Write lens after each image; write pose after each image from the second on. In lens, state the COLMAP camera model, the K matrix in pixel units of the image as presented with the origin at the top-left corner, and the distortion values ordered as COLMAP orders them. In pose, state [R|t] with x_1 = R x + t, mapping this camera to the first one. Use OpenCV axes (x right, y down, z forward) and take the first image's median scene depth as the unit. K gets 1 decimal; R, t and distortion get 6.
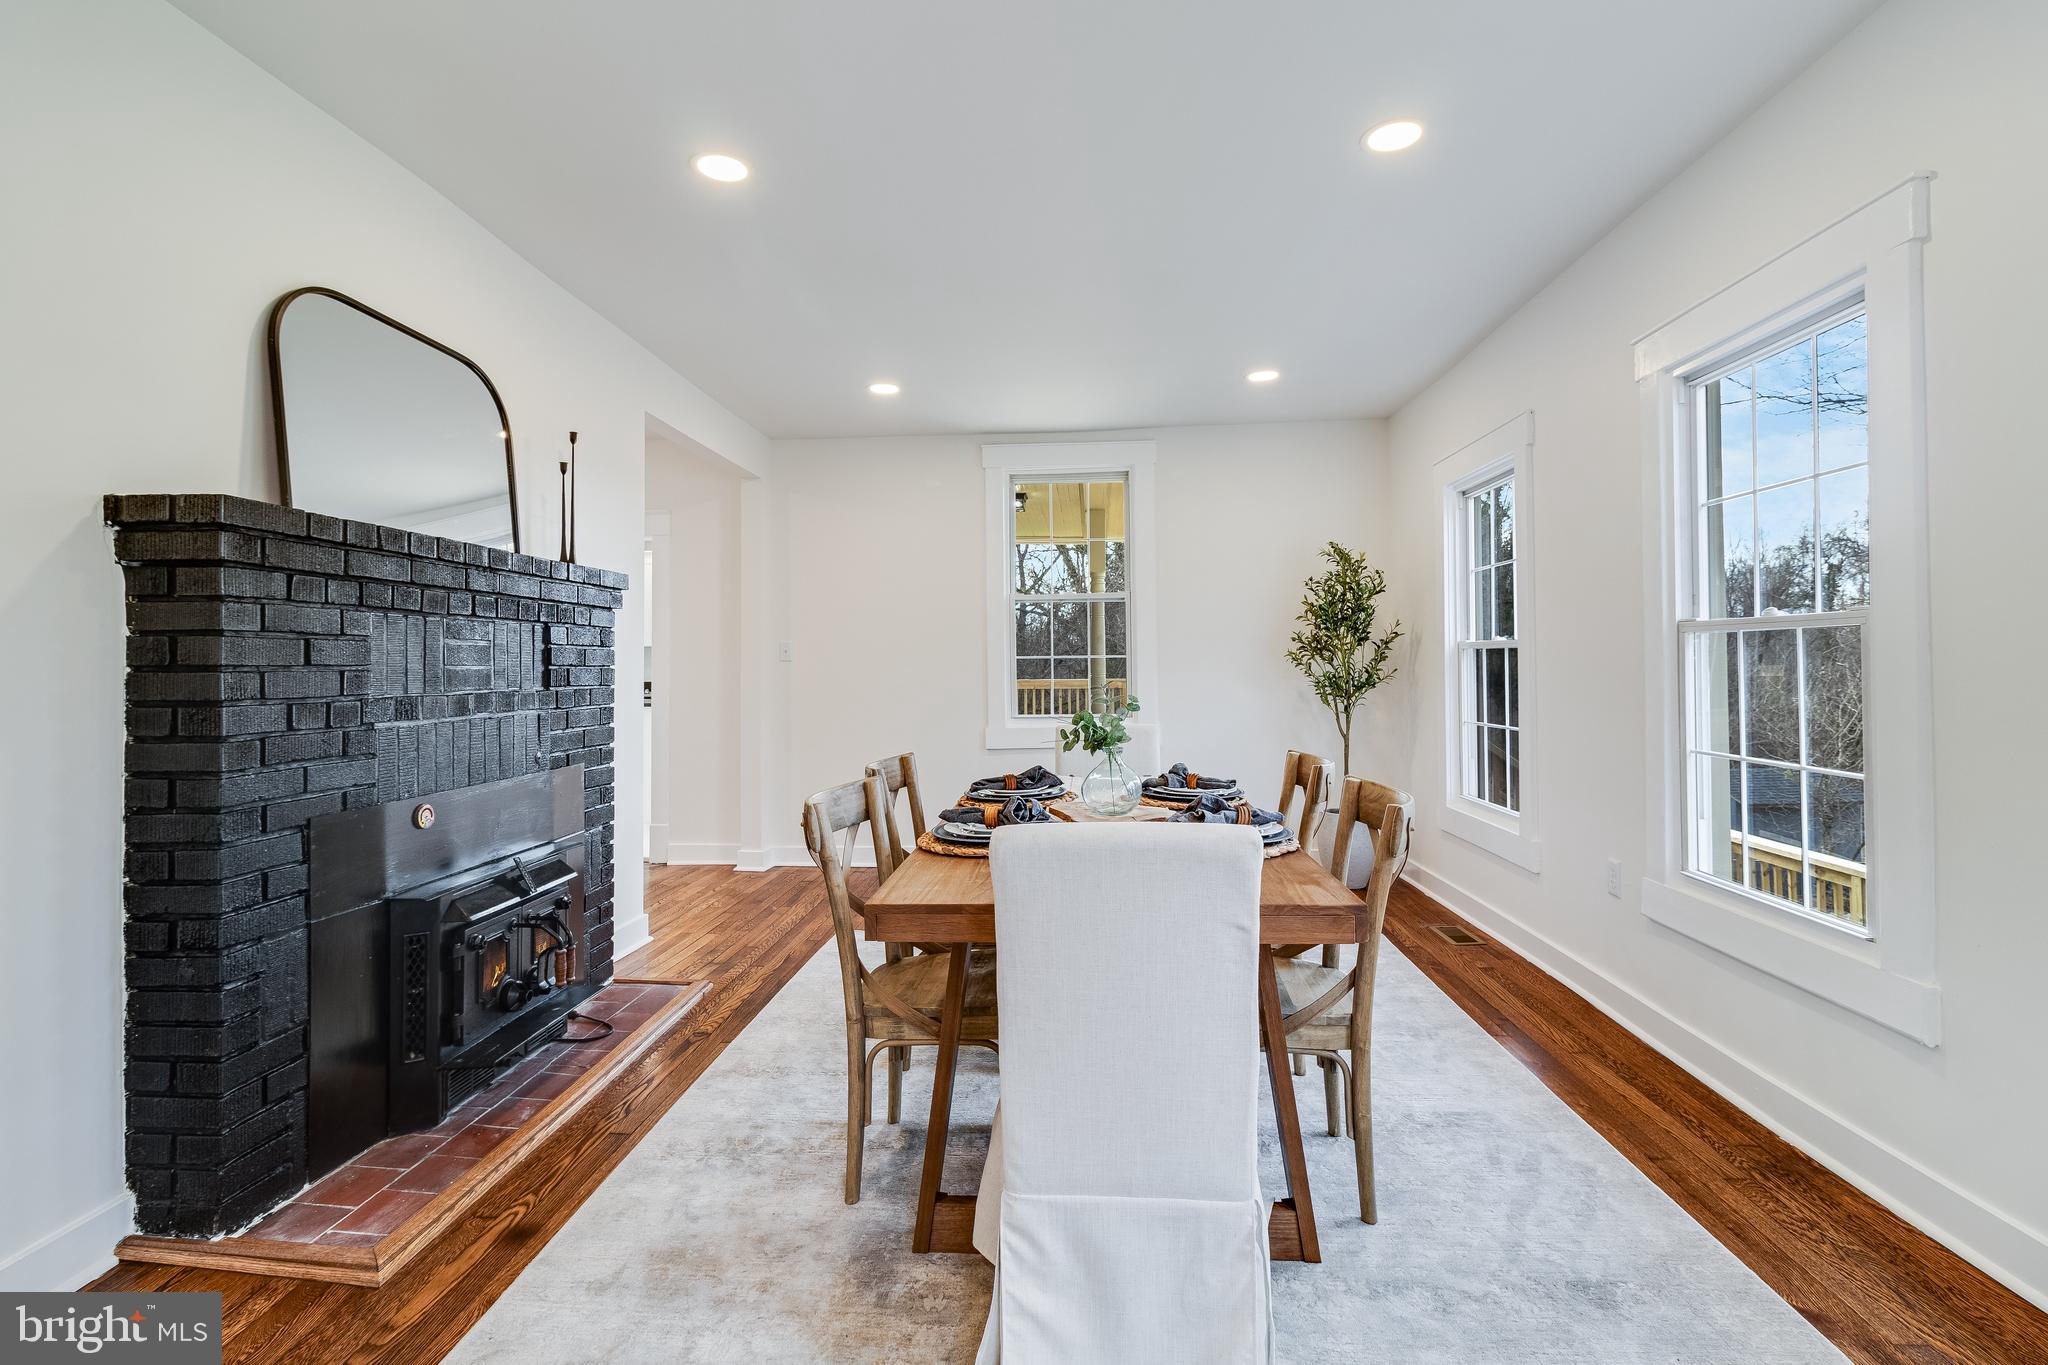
lens RADIAL K [[951.7, 0, 1023.7], [0, 951.7, 662.5], [0, 0, 1]] dist [0.004268, -0.000045]
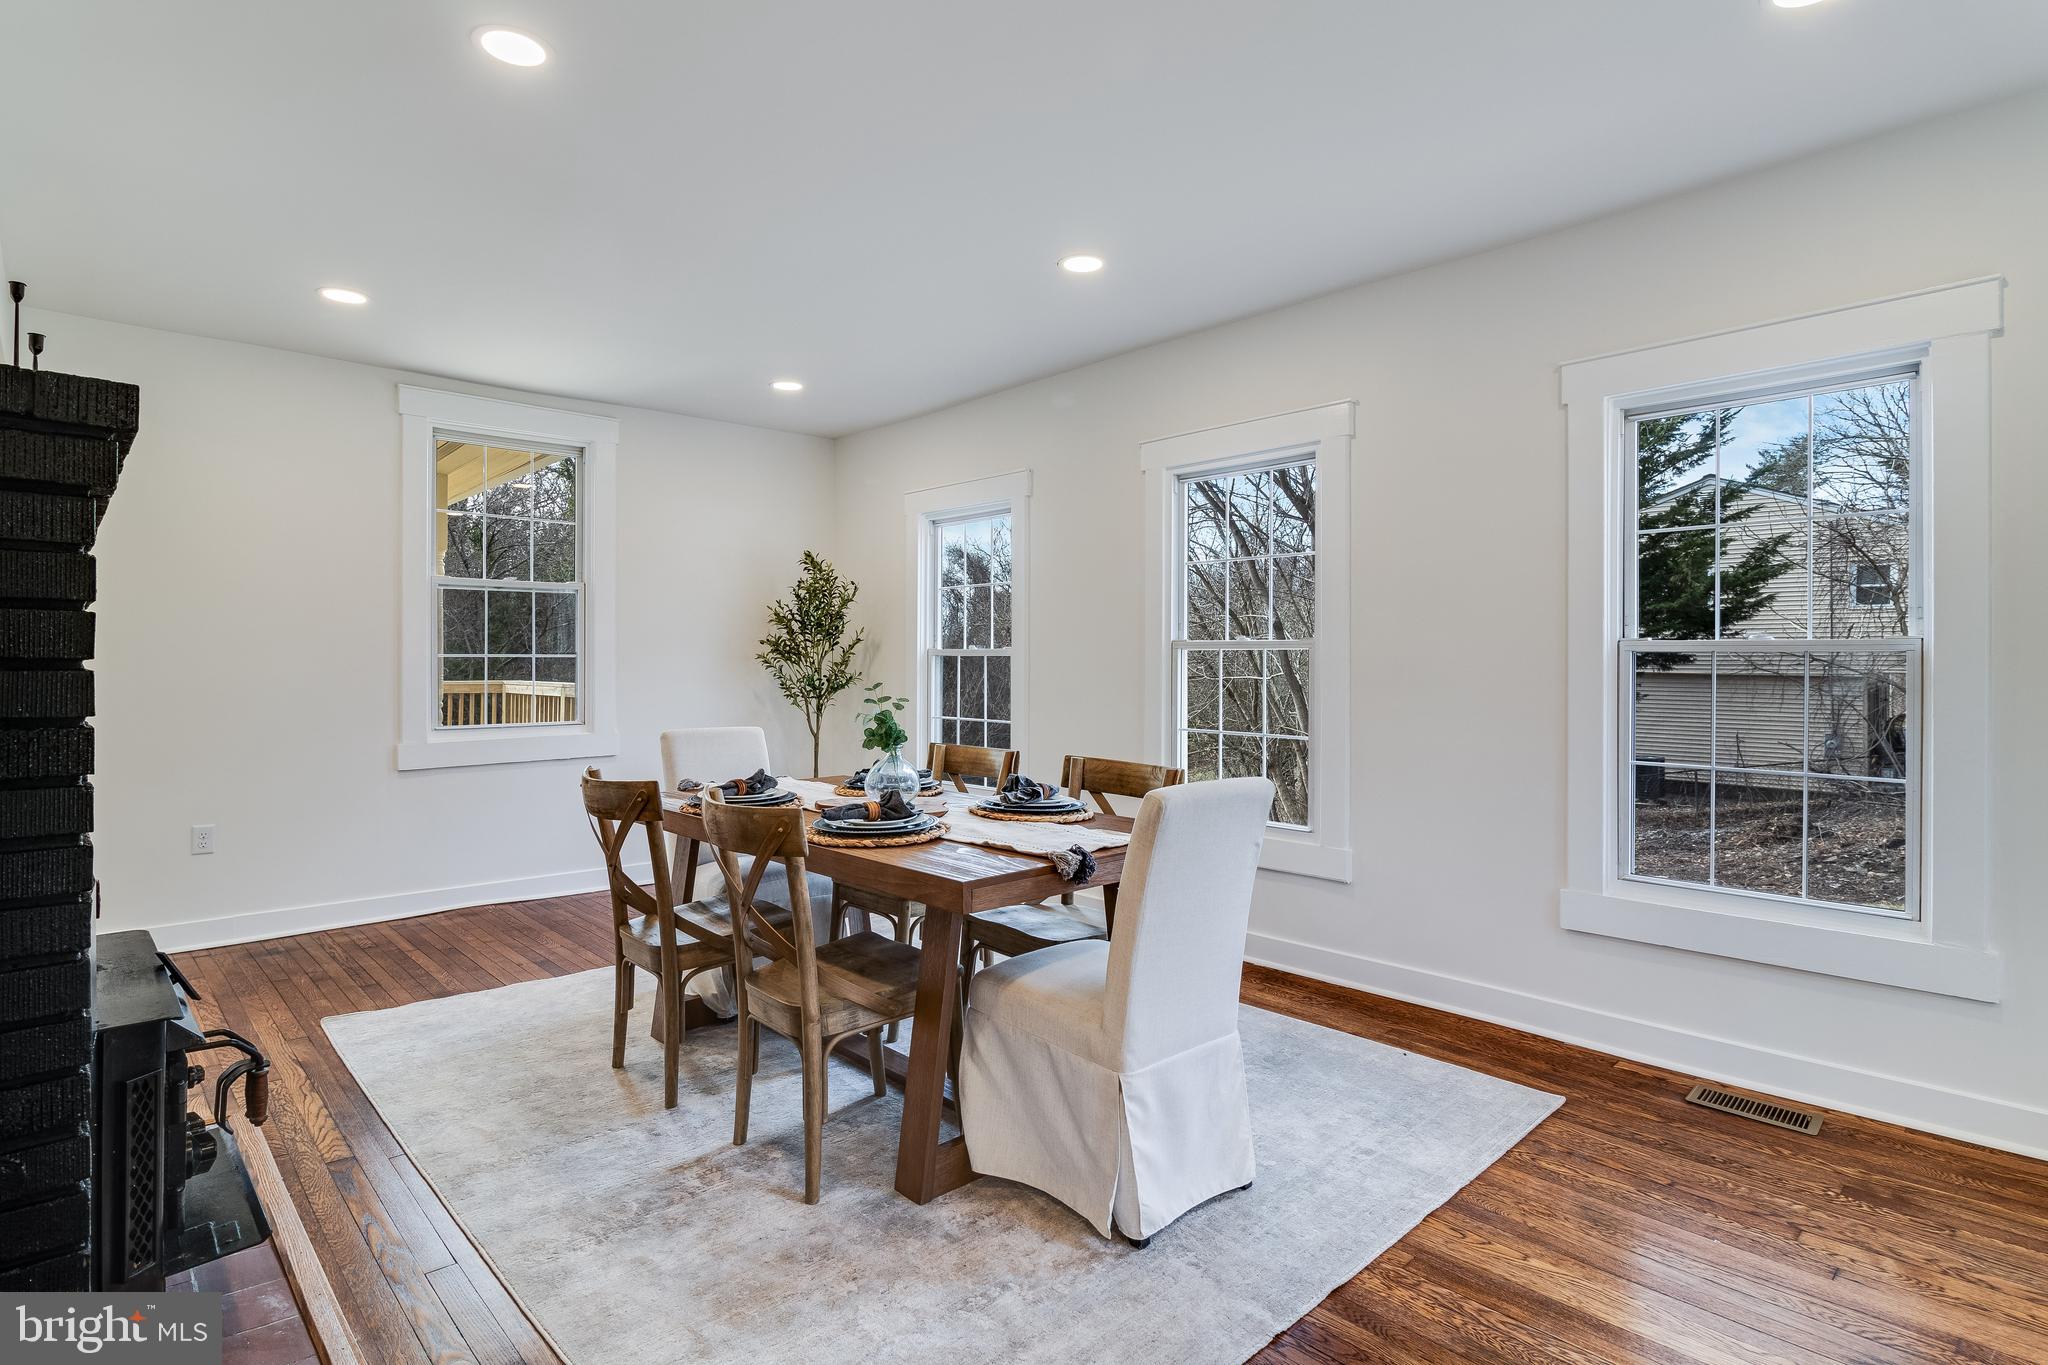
lens RADIAL K [[1034.7, 0, 1017.7], [0, 1034.7, 671.3], [0, 0, 1]] dist [0.007877, 0.000299]
pose [[0.688833, 0.005725, 0.724897, -0.347498], [-0.011039, 0.999936, 0.002593, 0.001000], [-0.724836, -0.009789, 0.688852, 0.041045]]
